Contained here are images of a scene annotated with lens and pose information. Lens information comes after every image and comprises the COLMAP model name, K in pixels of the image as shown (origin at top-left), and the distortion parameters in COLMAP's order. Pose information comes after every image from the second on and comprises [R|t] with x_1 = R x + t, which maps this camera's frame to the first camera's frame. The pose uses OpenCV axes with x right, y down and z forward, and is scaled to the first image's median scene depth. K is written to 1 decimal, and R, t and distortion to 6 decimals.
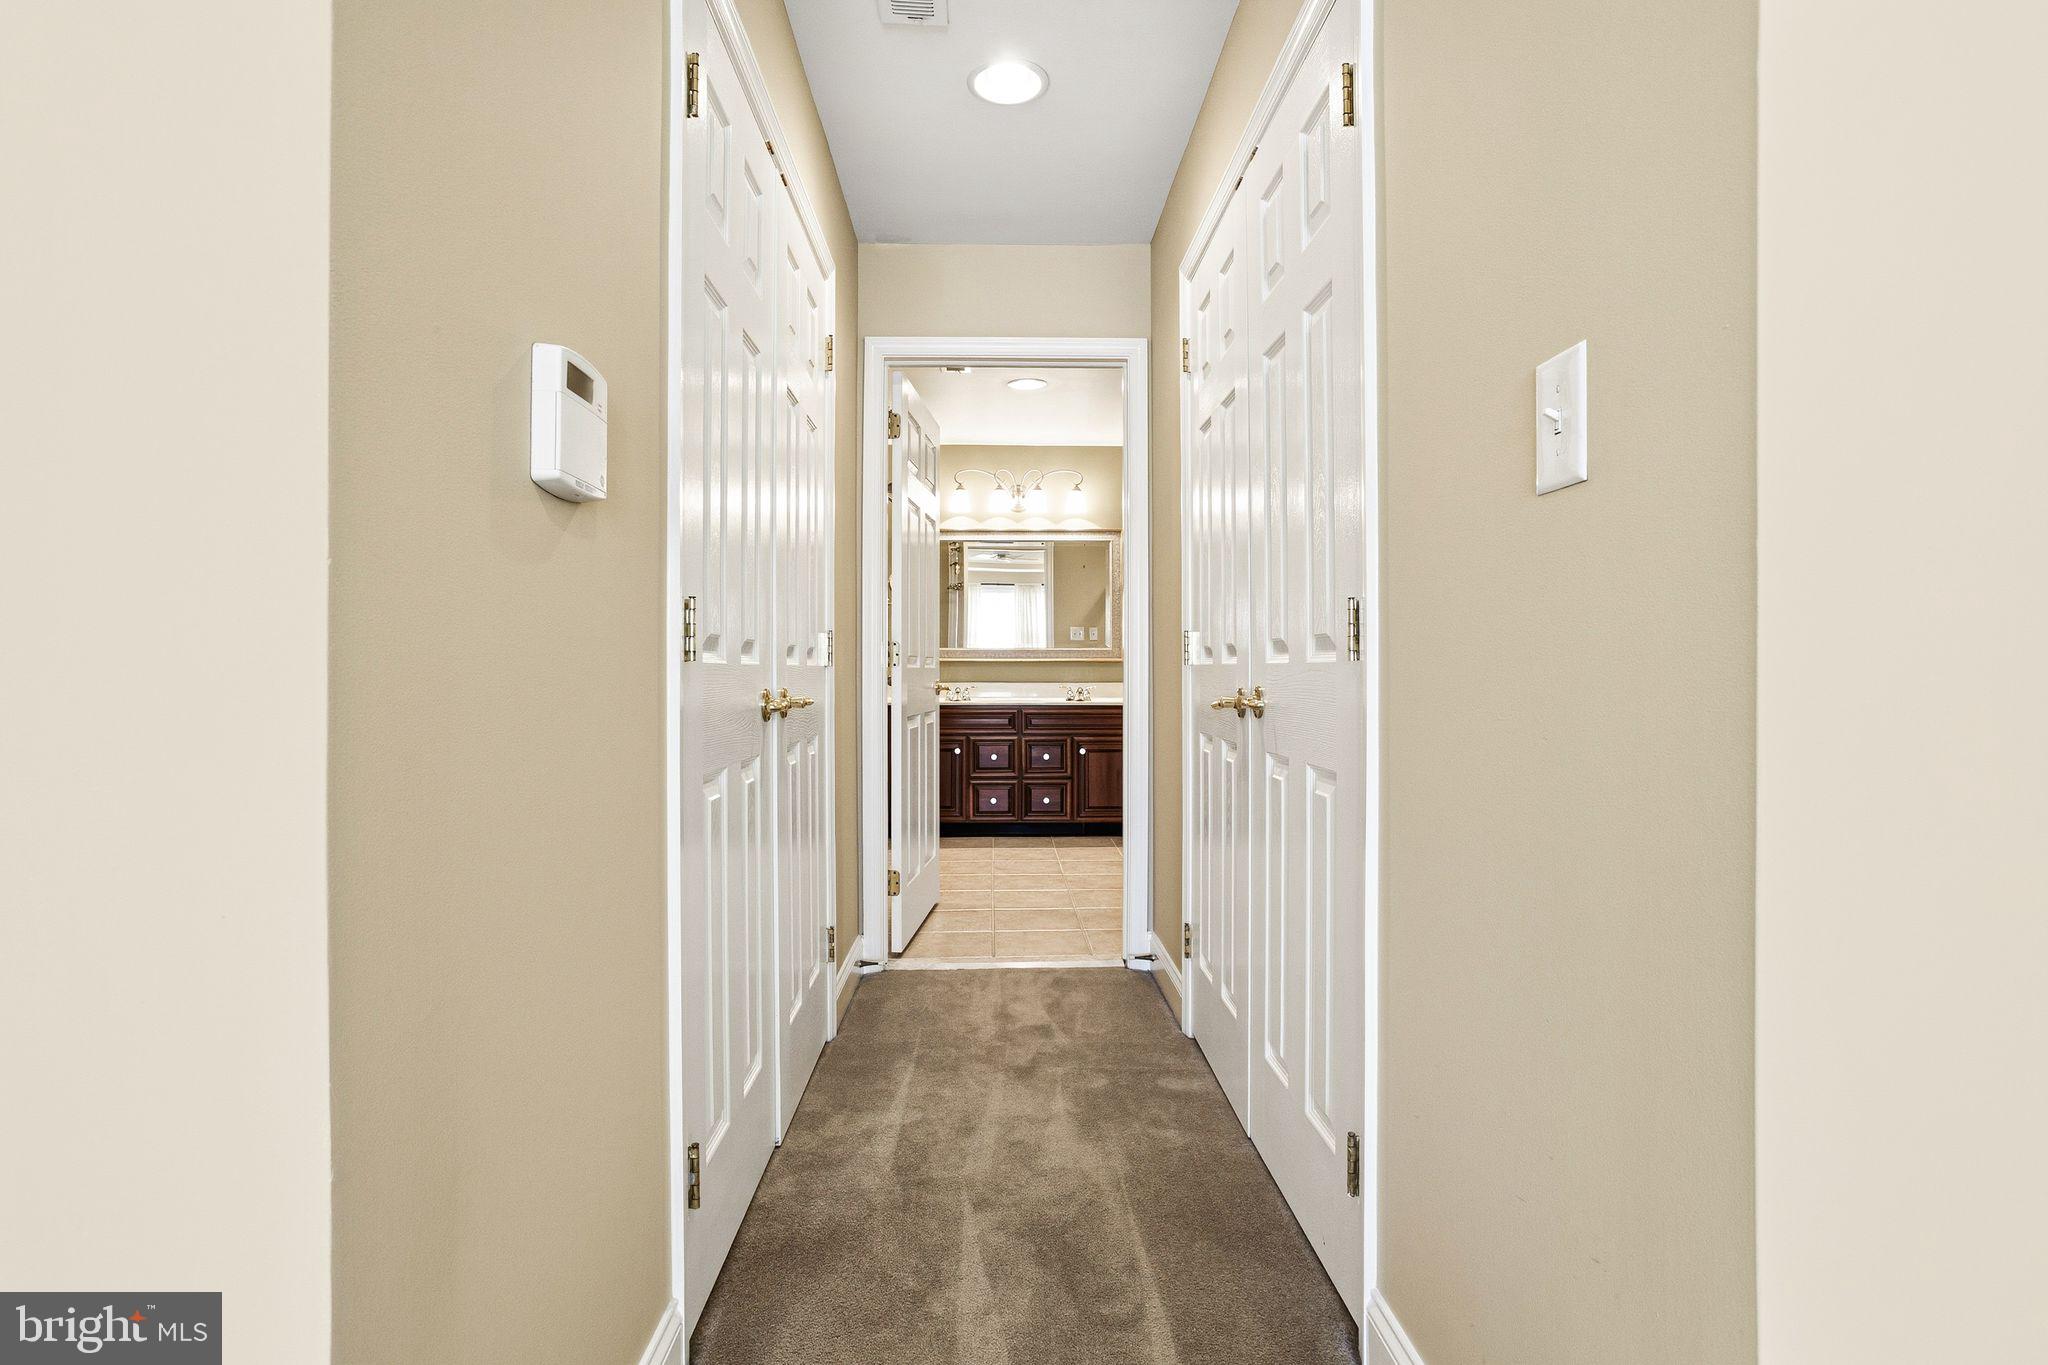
lens RADIAL K [[995.9, 0, 1020.2], [0, 995.9, 675.5], [0, 0, 1]] dist [-0.024450, 0.007343]
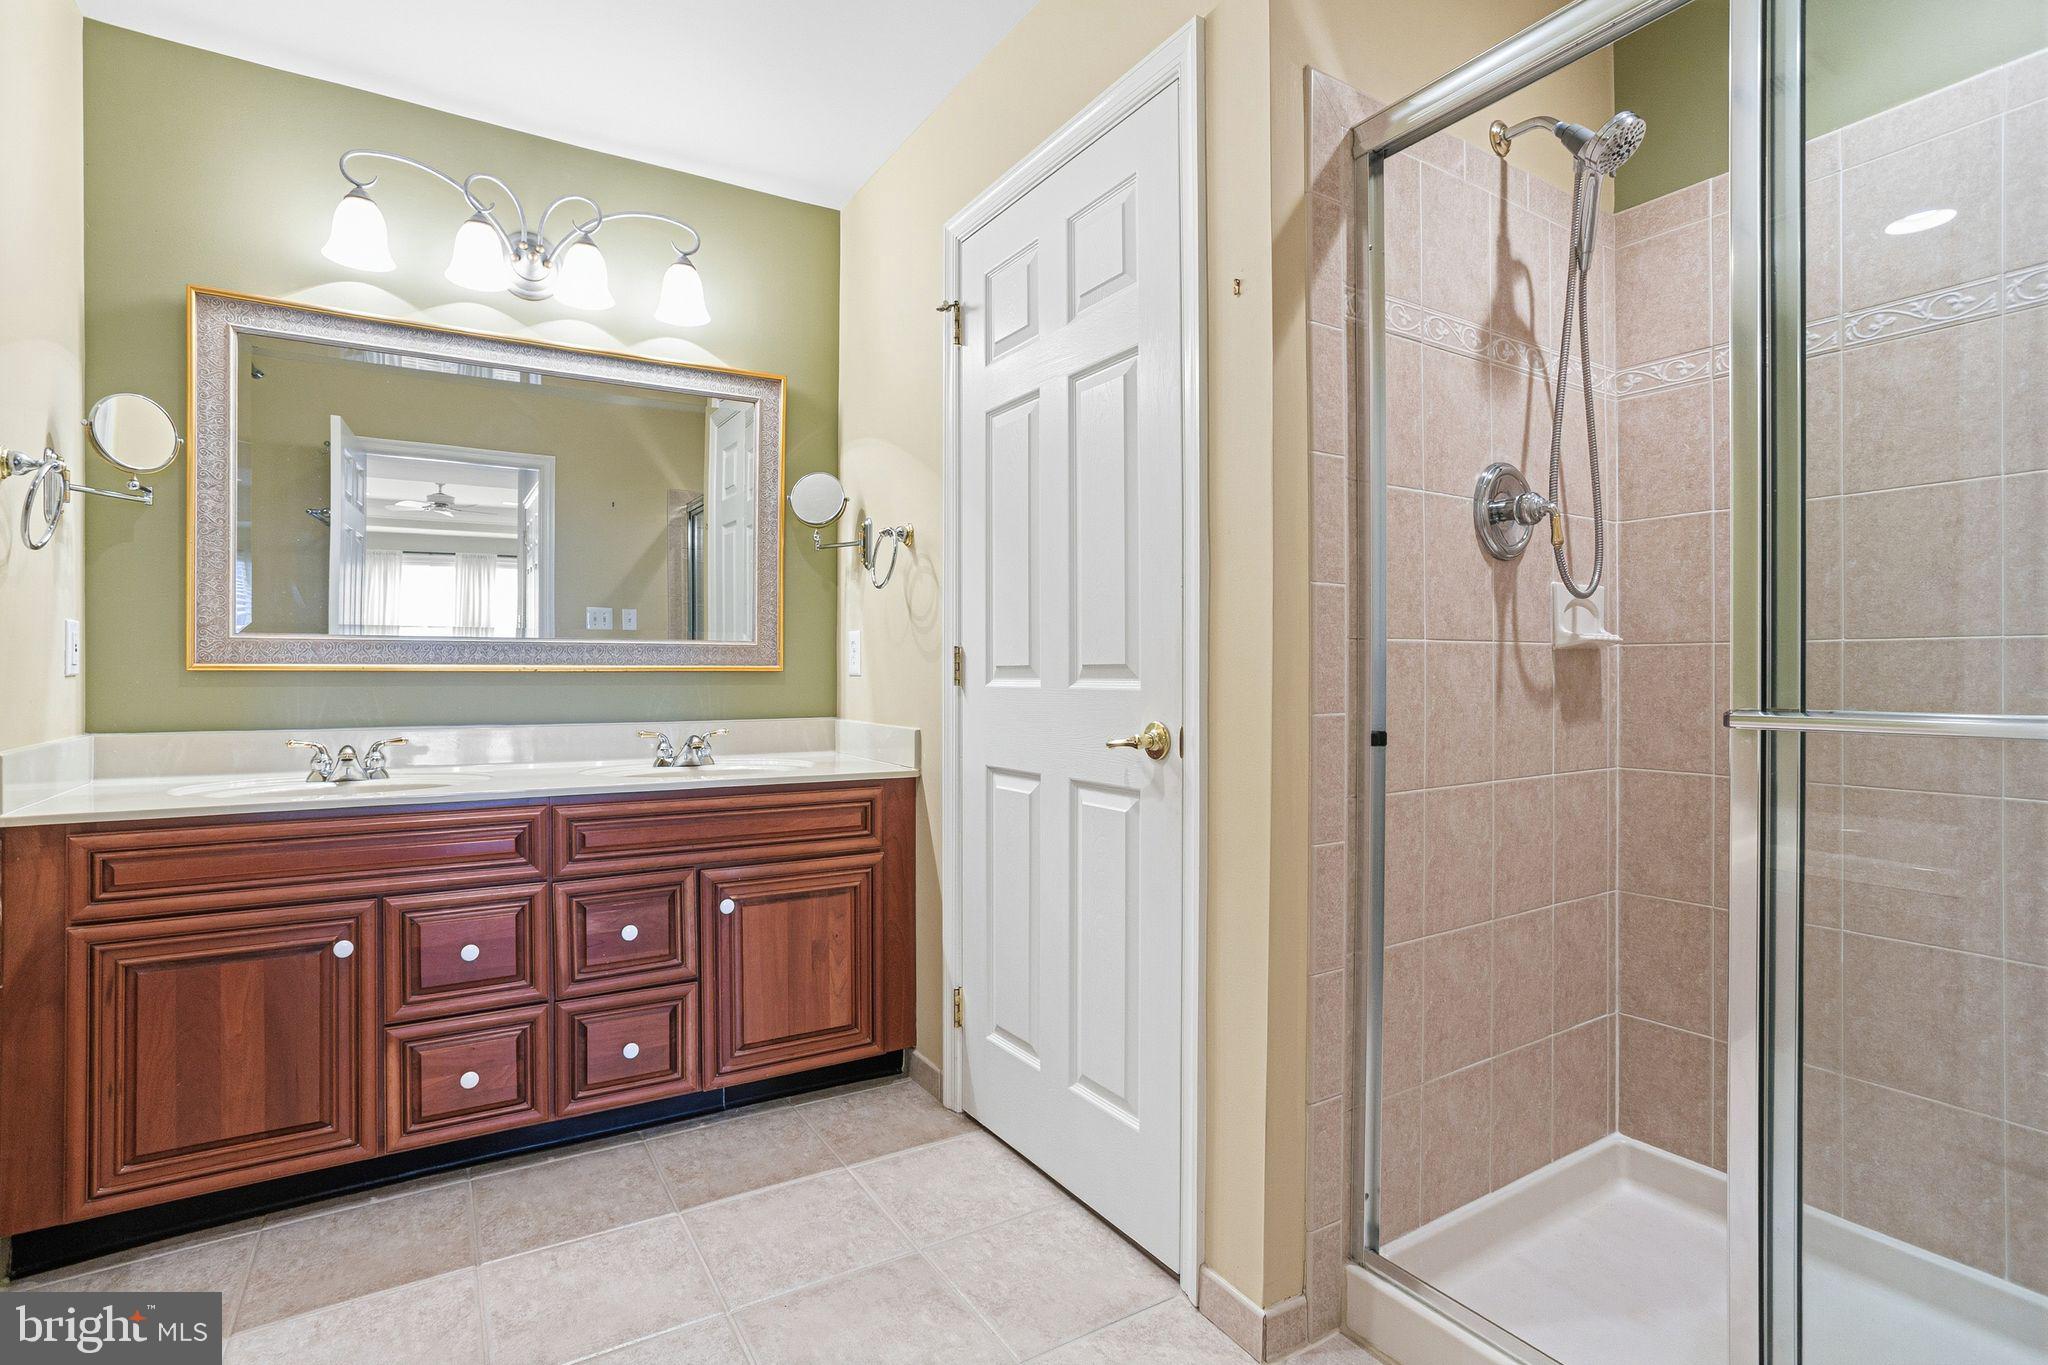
lens RADIAL K [[995.9, 0, 1015.0], [0, 995.9, 680.1], [0, 0, 1]] dist [-0.024450, 0.007343]
pose [[0.868456, -0.000971, 0.495766, -0.031771], [-0.000540, 0.999996, 0.002905, -0.013301], [-0.495767, -0.002791, 0.868451, 0.607761]]
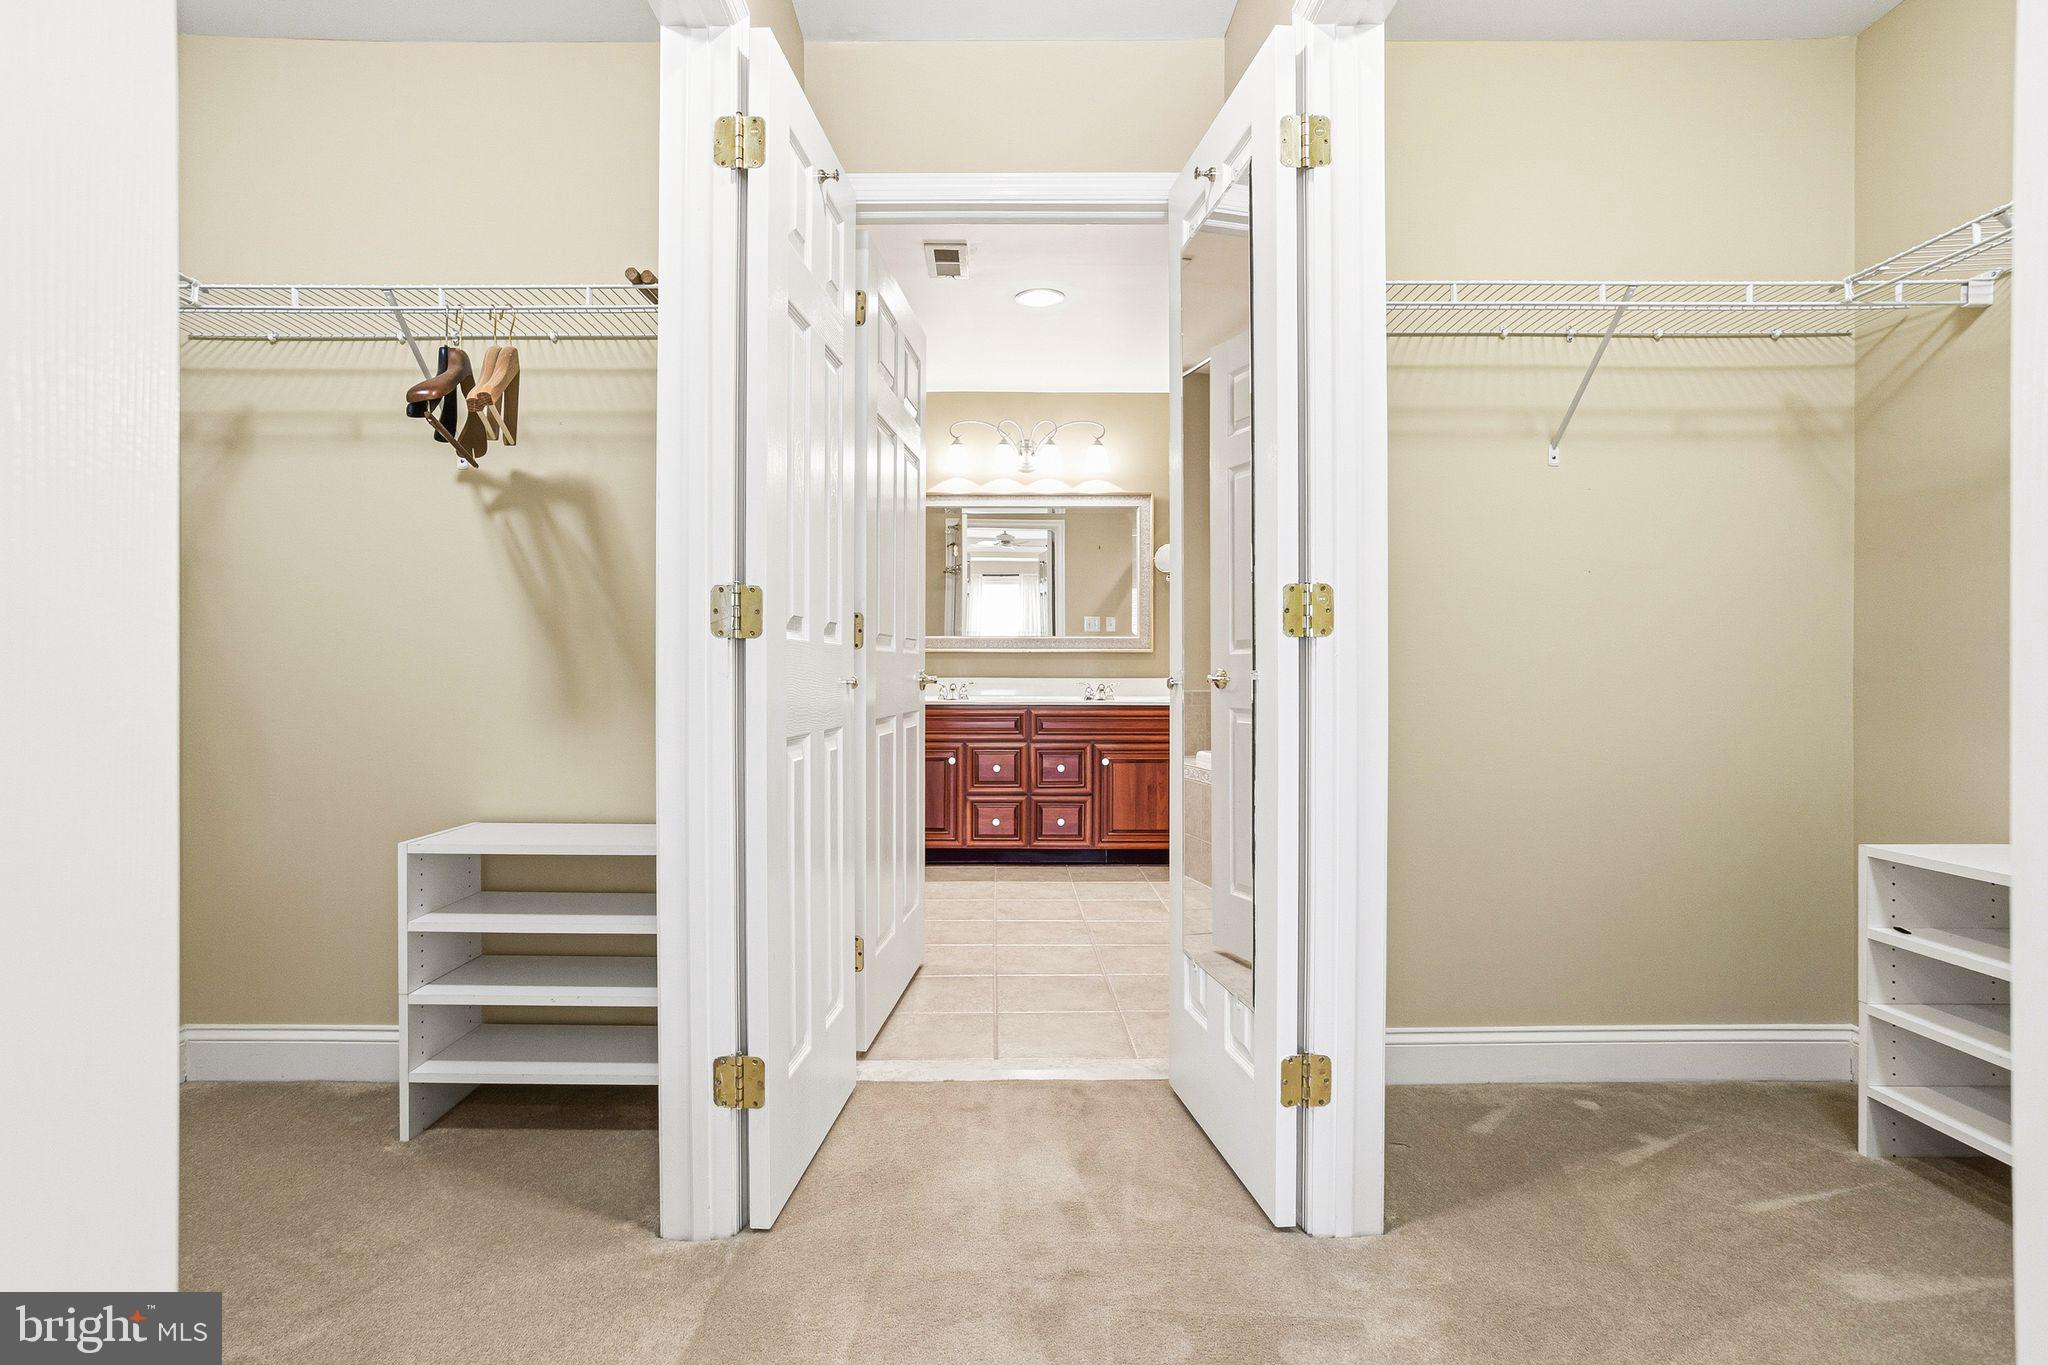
lens RADIAL K [[995.9, 0, 1002.2], [0, 995.9, 682.7], [0, 0, 1]] dist [-0.024450, 0.007343]
pose [[0.999795, 0.002090, -0.020163, -0.005481], [-0.001965, 0.999979, 0.006189, 0.006598], [0.020175, -0.006148, 0.999778, 0.184277]]
